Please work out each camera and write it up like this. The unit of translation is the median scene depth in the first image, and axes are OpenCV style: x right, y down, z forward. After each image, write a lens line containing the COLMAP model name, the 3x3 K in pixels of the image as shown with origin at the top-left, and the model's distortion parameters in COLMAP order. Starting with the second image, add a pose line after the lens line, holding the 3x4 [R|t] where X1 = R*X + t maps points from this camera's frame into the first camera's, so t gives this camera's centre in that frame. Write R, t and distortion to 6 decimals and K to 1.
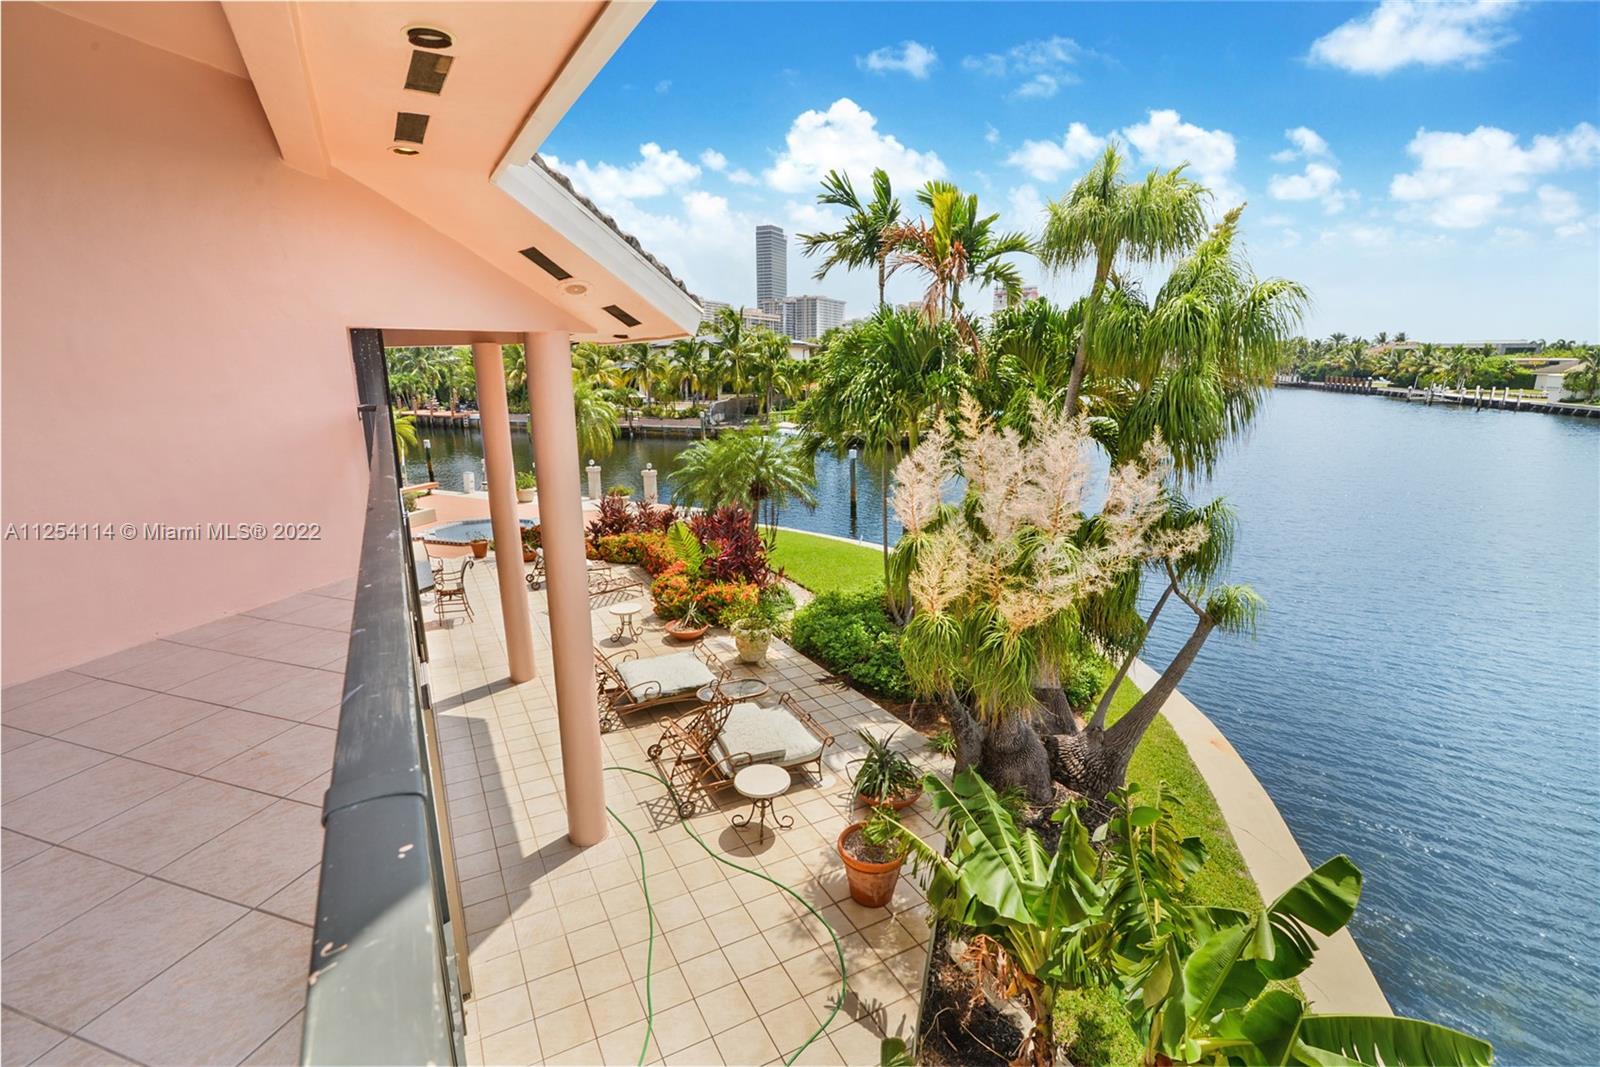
lens RADIAL K [[736.9, 0, 801.6], [0, 736.9, 535.5], [0, 0, 1]] dist [-0.004973, -0.001107]
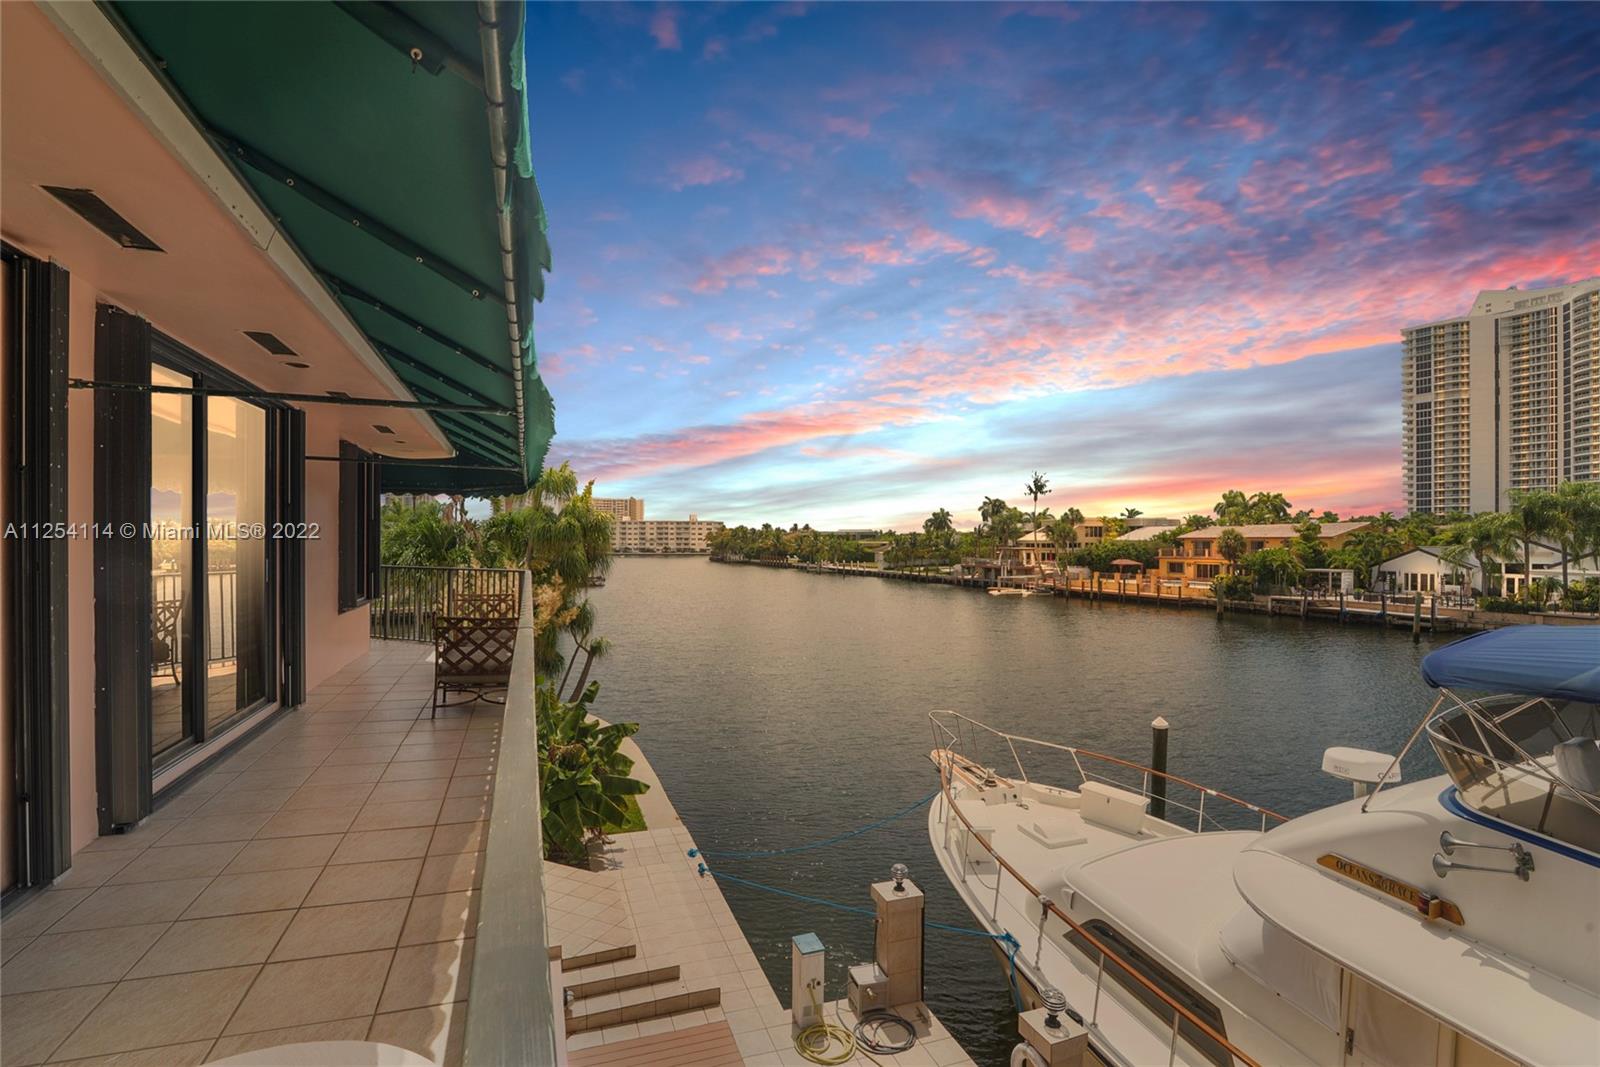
lens RADIAL K [[736.9, 0, 798.9], [0, 736.9, 536.5], [0, 0, 1]] dist [-0.004973, -0.001107]
pose [[0.800439, 0.007964, 0.599361, -0.024476], [0.136110, 0.971377, -0.194681, 0.023687], [-0.583756, 0.237410, 0.776444, -0.100024]]
